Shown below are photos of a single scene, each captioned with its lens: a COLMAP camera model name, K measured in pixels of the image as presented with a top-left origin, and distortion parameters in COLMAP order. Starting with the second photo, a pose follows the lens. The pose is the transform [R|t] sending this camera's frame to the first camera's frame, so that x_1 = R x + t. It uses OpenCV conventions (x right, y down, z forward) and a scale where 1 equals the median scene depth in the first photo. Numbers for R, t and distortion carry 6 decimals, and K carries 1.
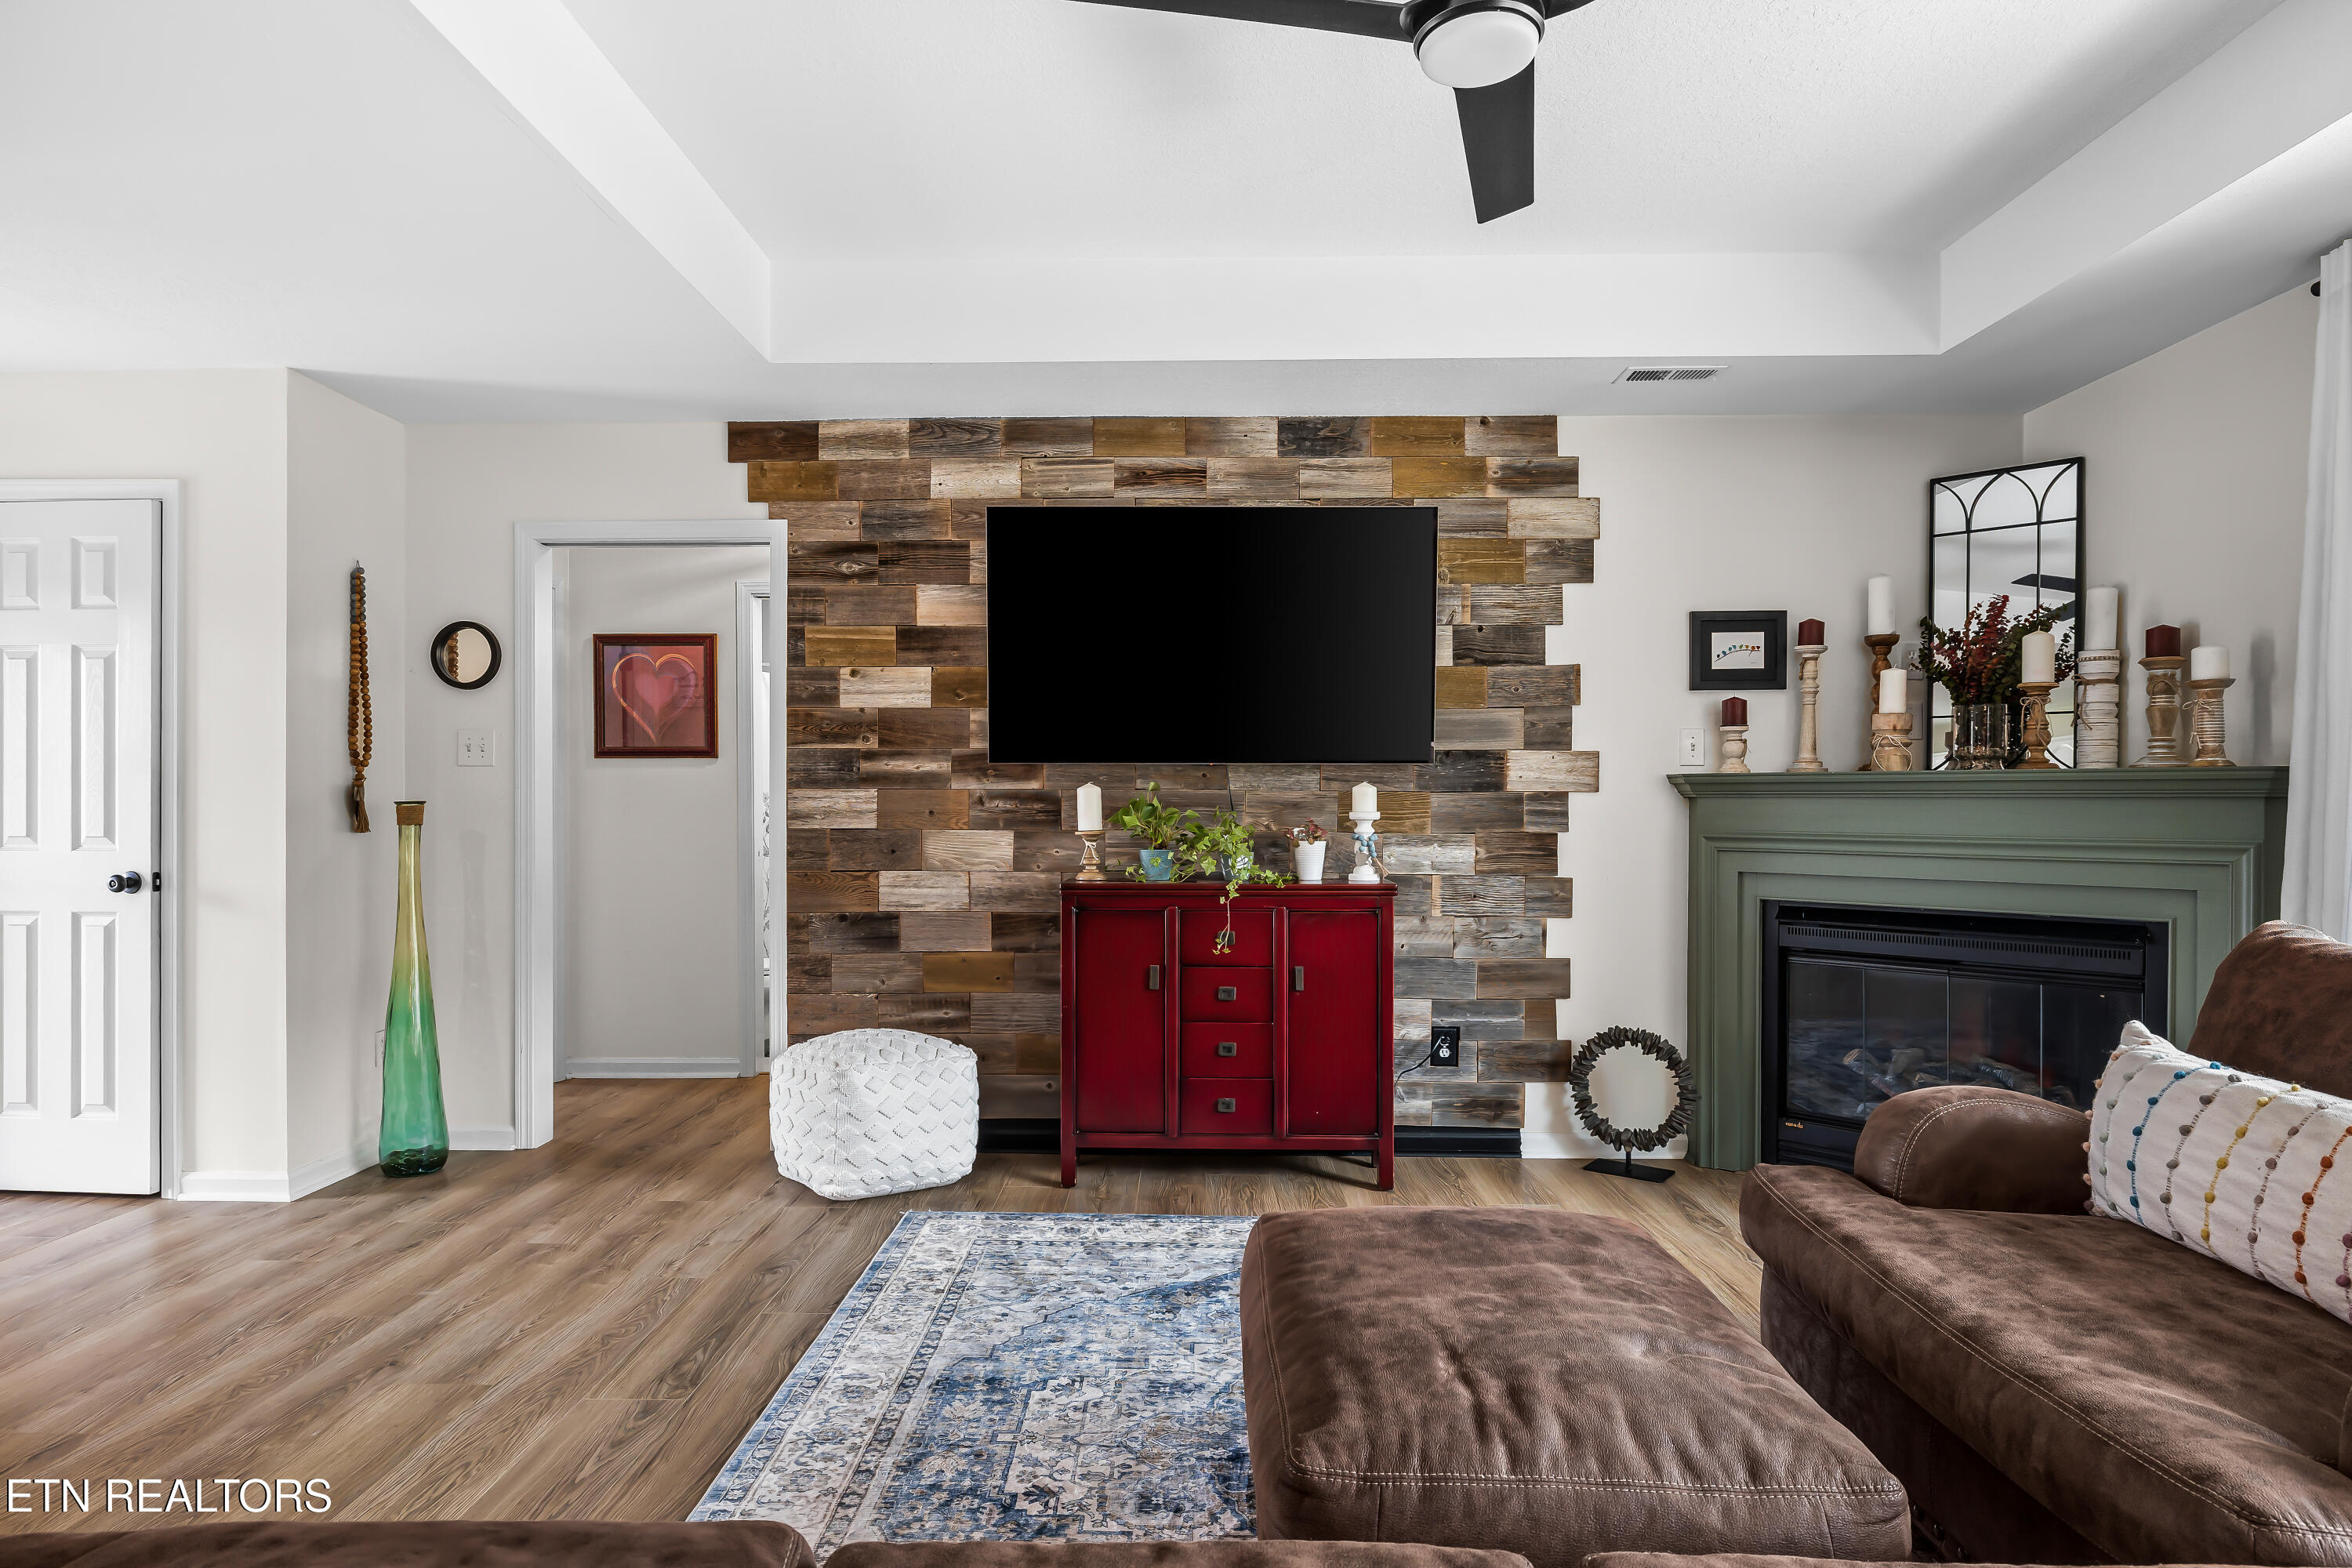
lens RADIAL K [[1236.5, 0, 1177.1], [0, 1236.5, 797.1], [0, 0, 1]] dist [-0.004285, 0.000043]
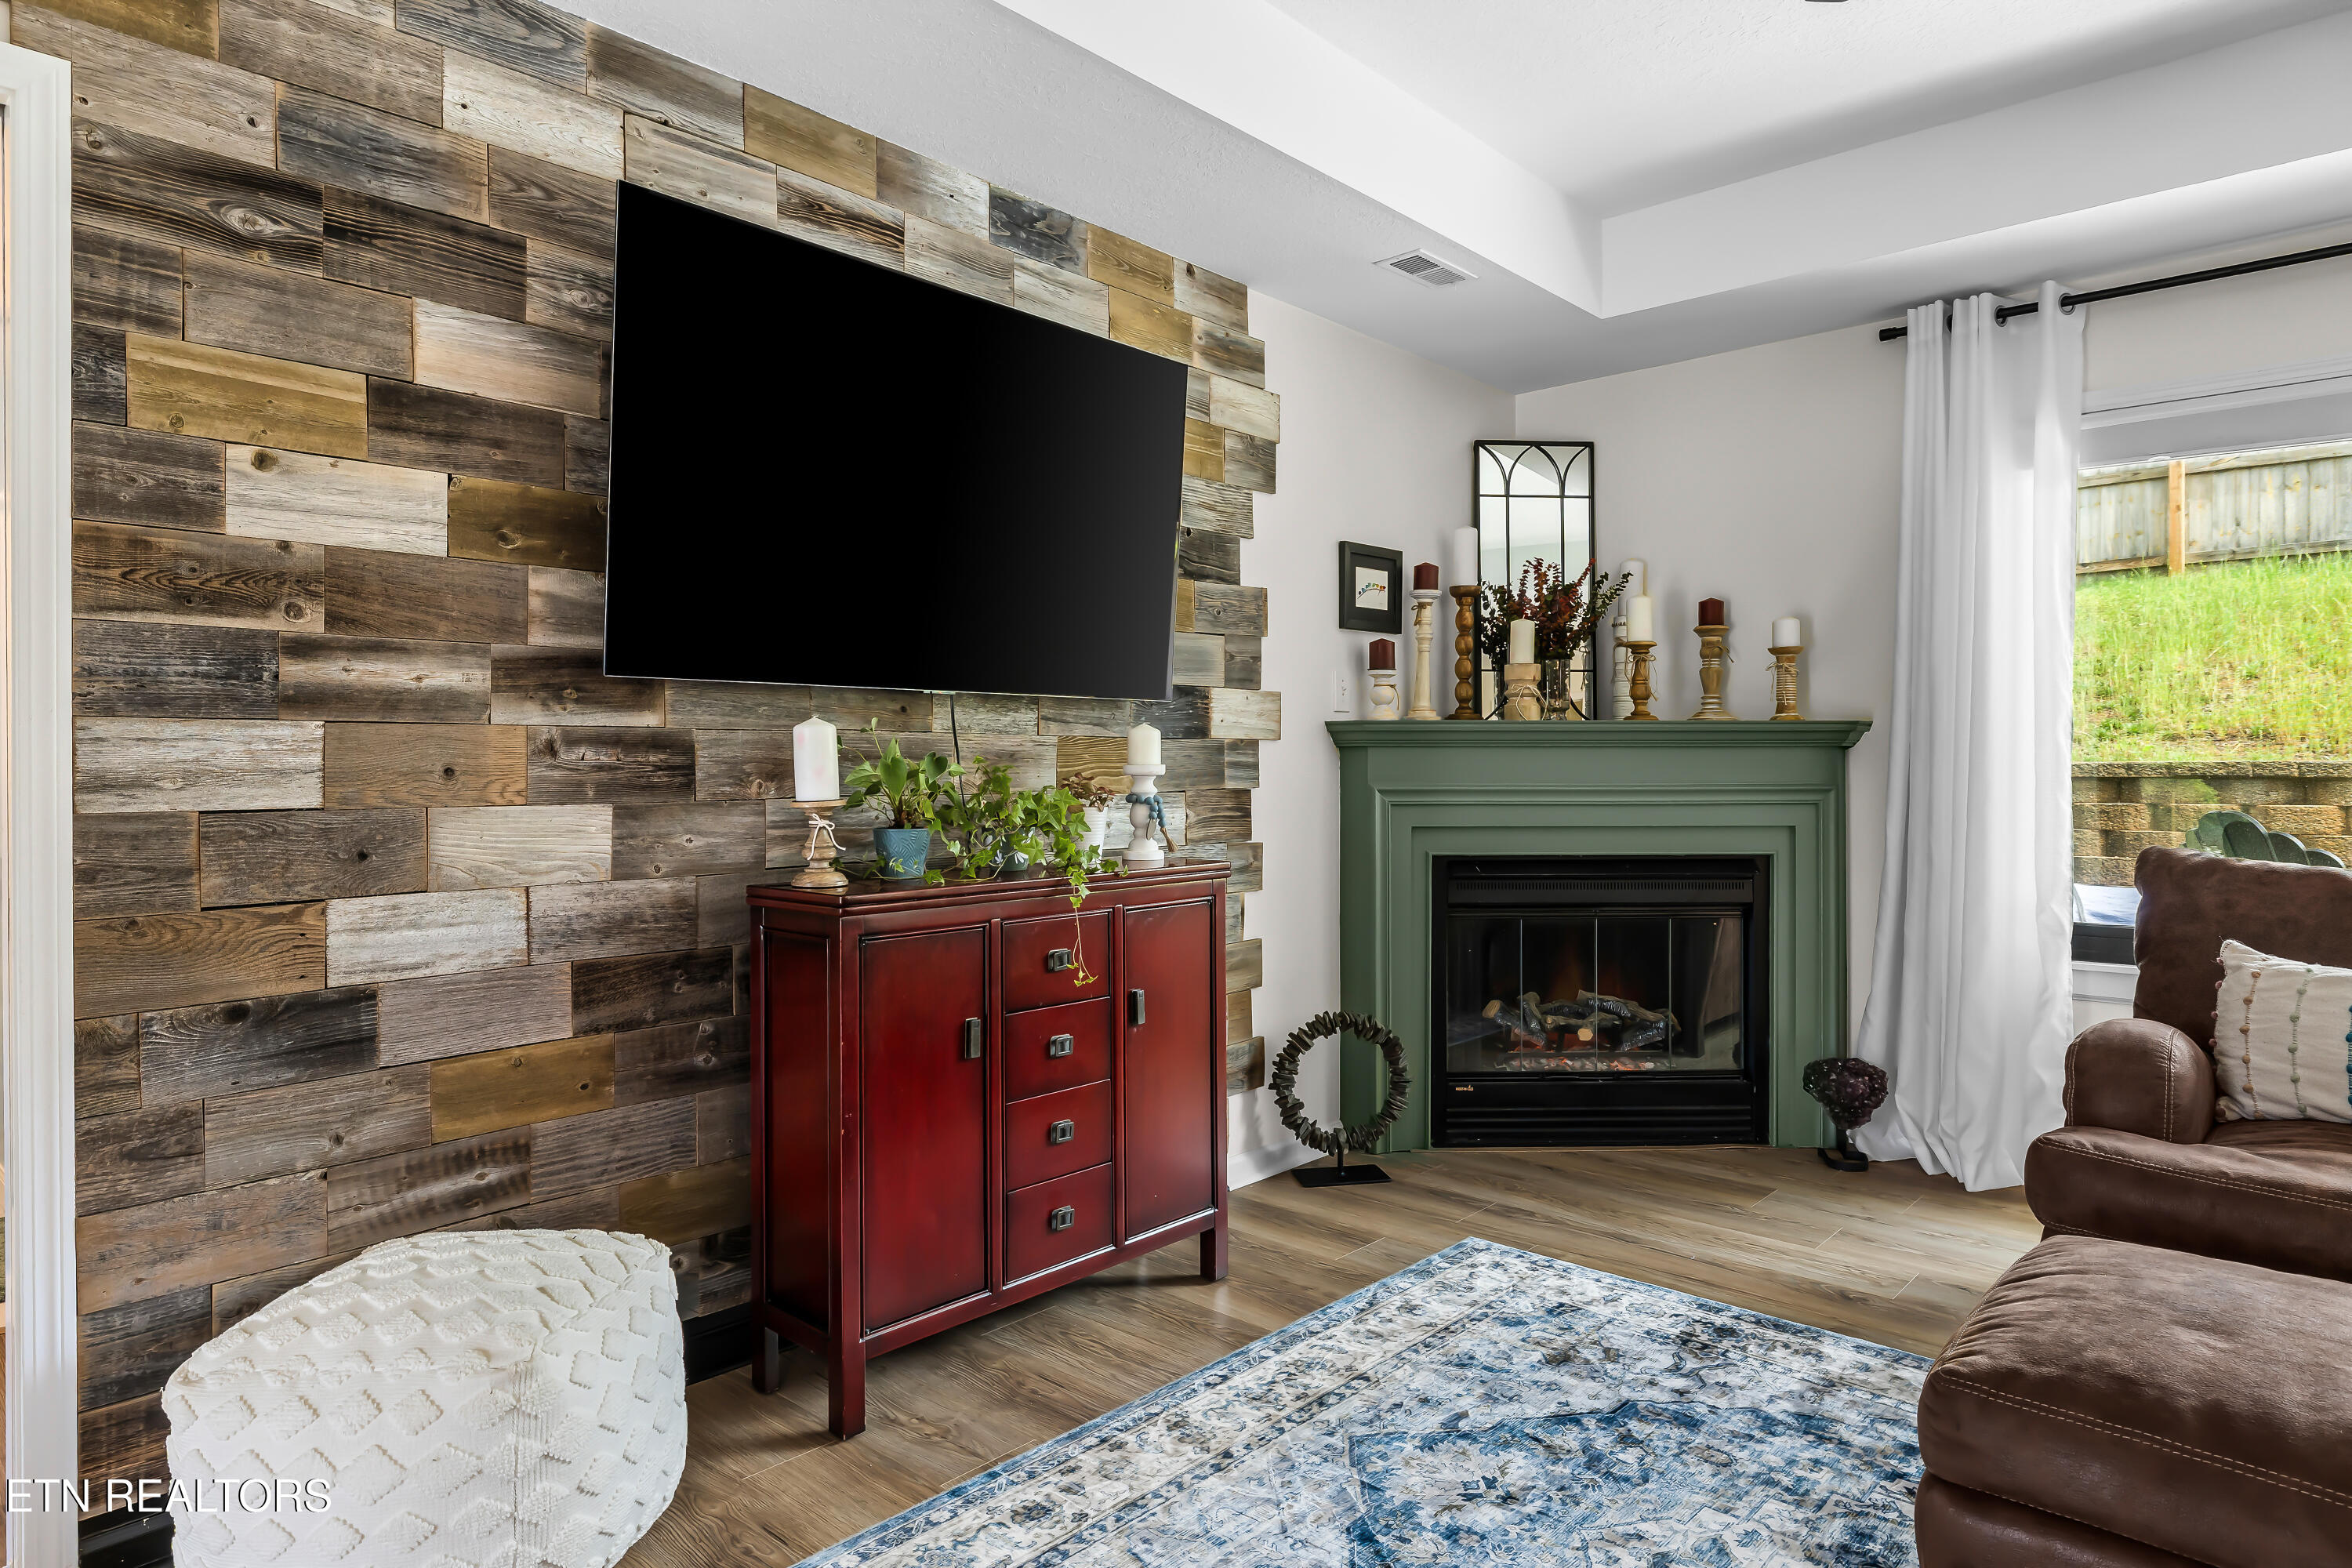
lens RADIAL K [[1328.0, 0, 1171.6], [0, 1328.0, 754.2], [0, 0, 1]] dist [-0.001705, -0.001795]
pose [[0.688380, -0.000401, 0.725350, -0.381988], [0.000004, 1.000000, 0.000549, 0.005165], [-0.725350, -0.000375, 0.688380, 0.431656]]
